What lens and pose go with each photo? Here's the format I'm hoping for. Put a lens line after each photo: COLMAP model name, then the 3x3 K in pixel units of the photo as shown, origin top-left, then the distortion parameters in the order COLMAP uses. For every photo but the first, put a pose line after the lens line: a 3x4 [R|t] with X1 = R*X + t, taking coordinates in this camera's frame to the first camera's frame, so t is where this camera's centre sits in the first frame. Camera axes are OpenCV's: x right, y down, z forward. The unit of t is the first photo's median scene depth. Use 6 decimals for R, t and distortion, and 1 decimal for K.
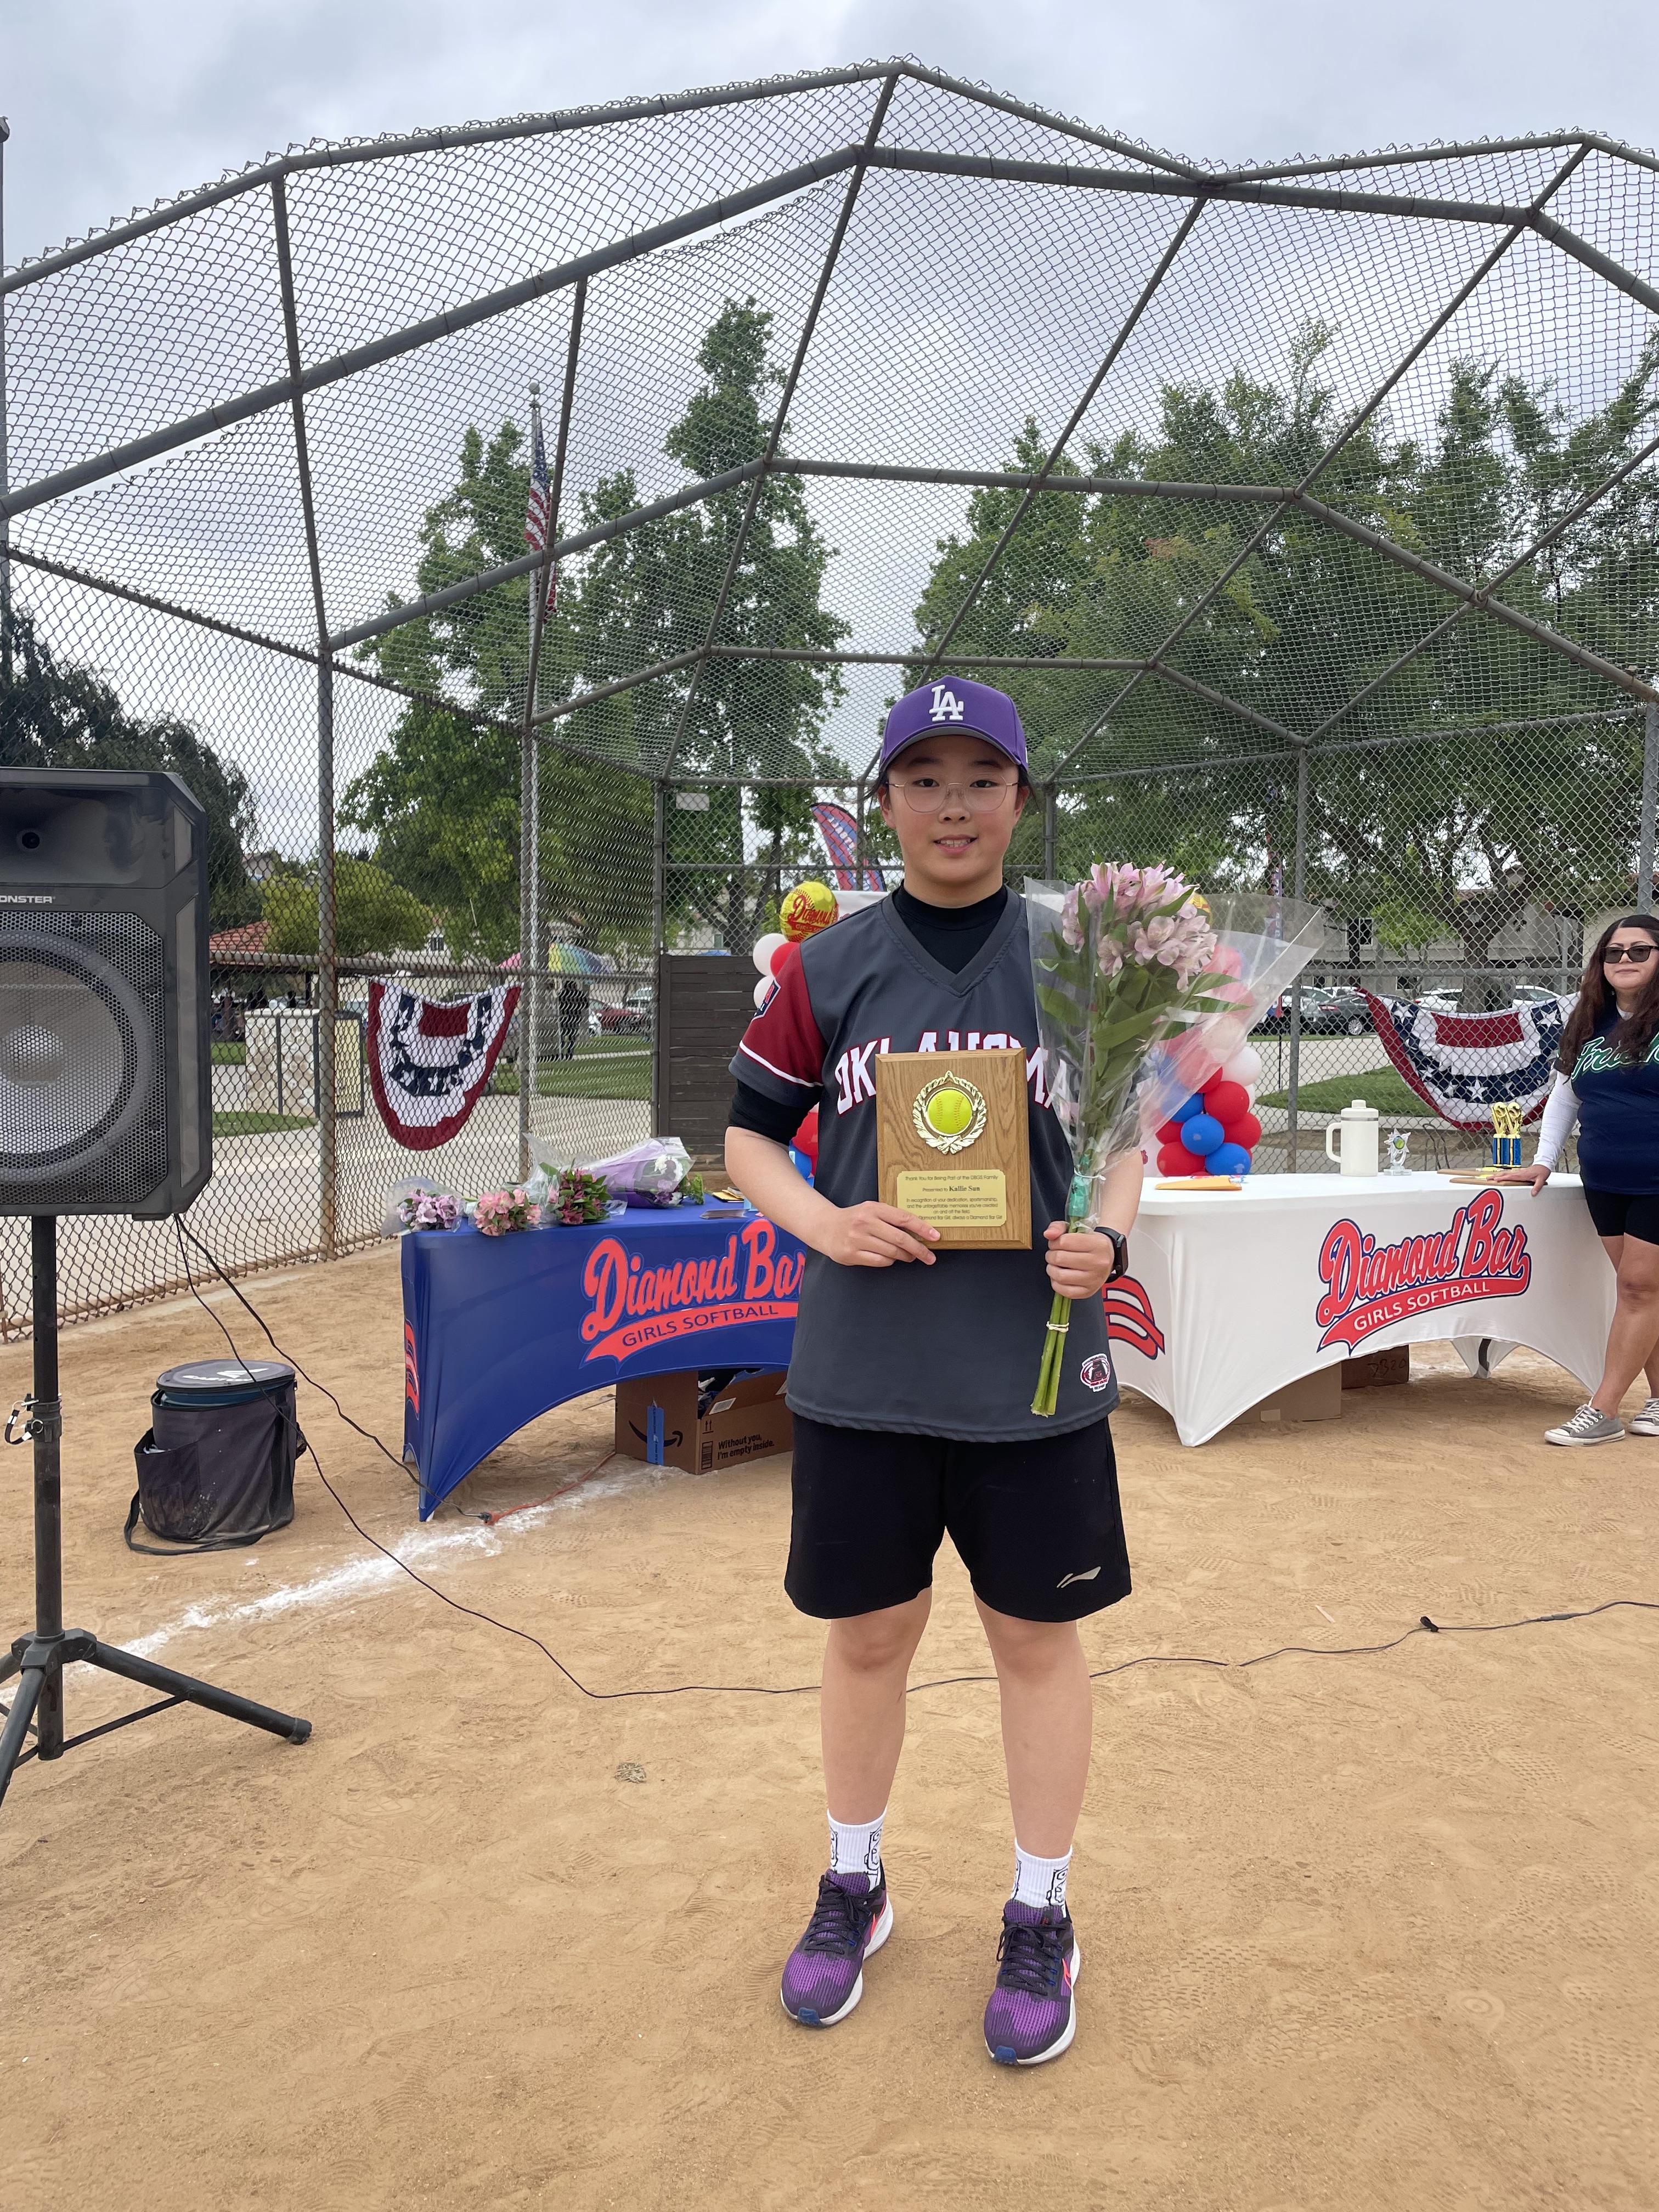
lens RADIAL K [[1669.2, 0, 818.7], [0, 1669.2, 1103.4], [0, 0, 1]] dist [0.082913, -0.108747]
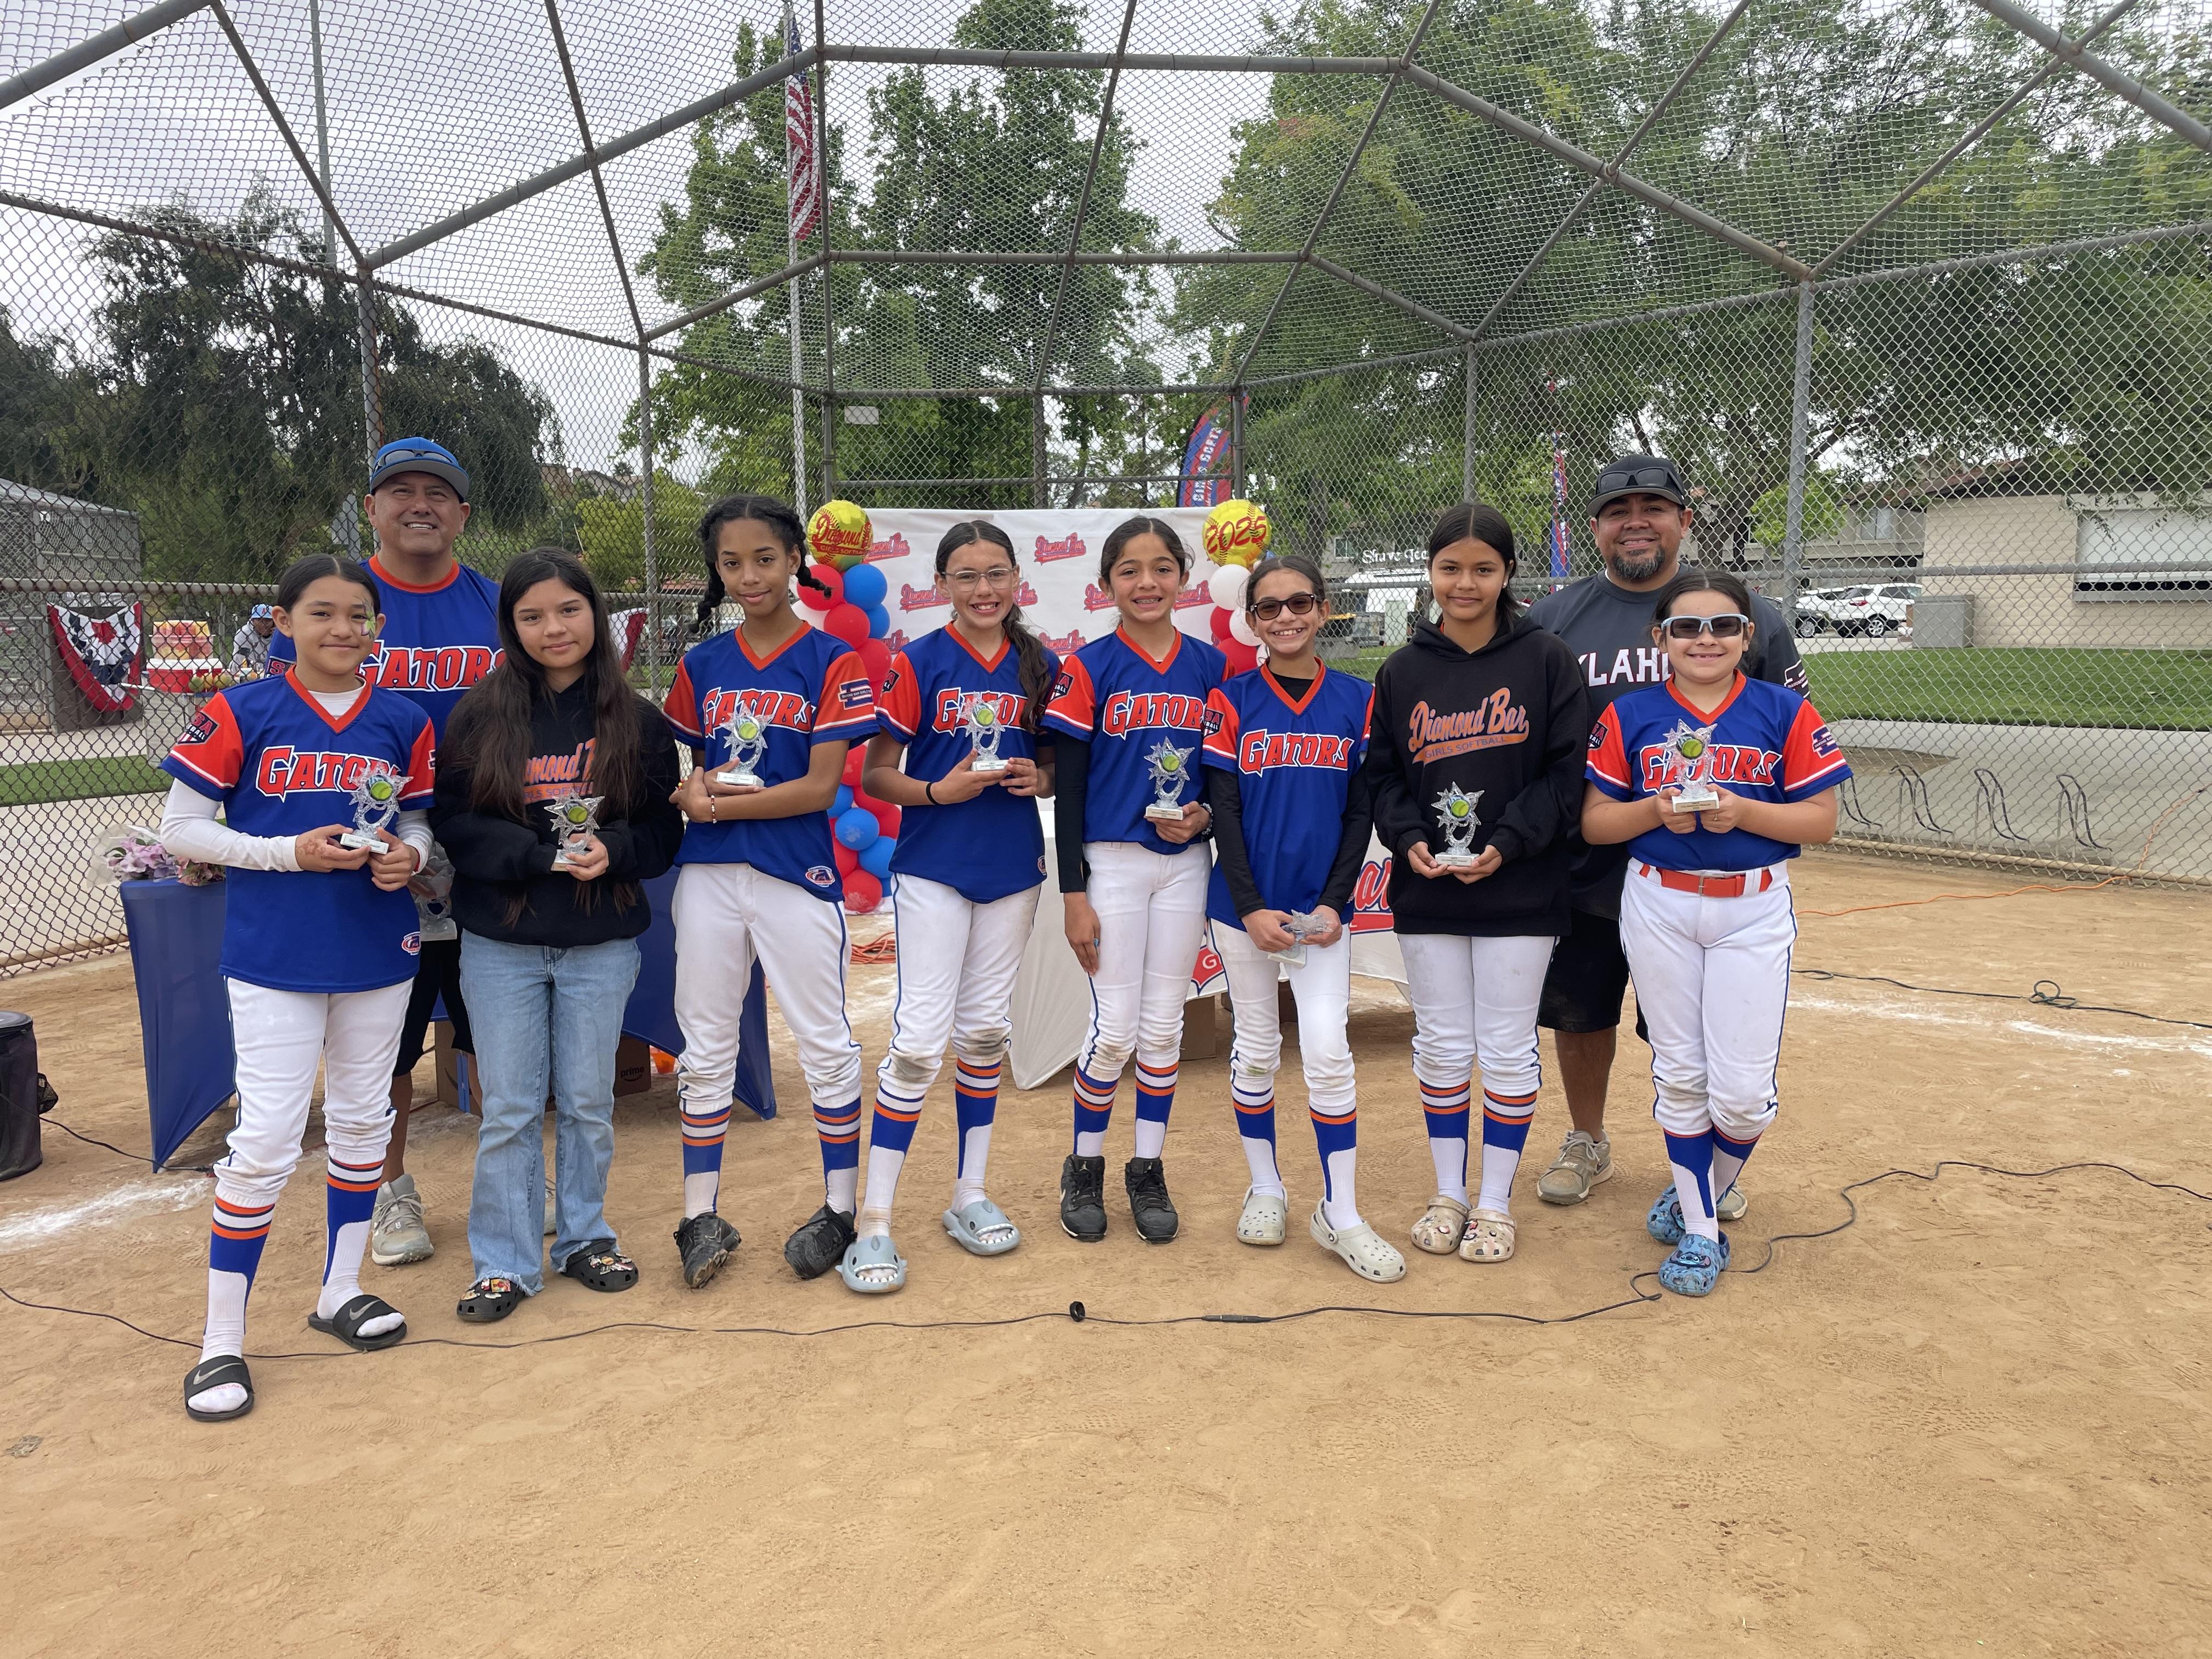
lens RADIAL K [[1669.2, 0, 1109.8], [0, 1669.2, 848.6], [0, 0, 1]] dist [0.082913, -0.108747]
pose [[0.997705, -0.009388, -0.067050, 0.160316], [0.014585, 0.996890, 0.077450, -0.004166], [0.066114, -0.078250, 0.994739, 0.026357]]
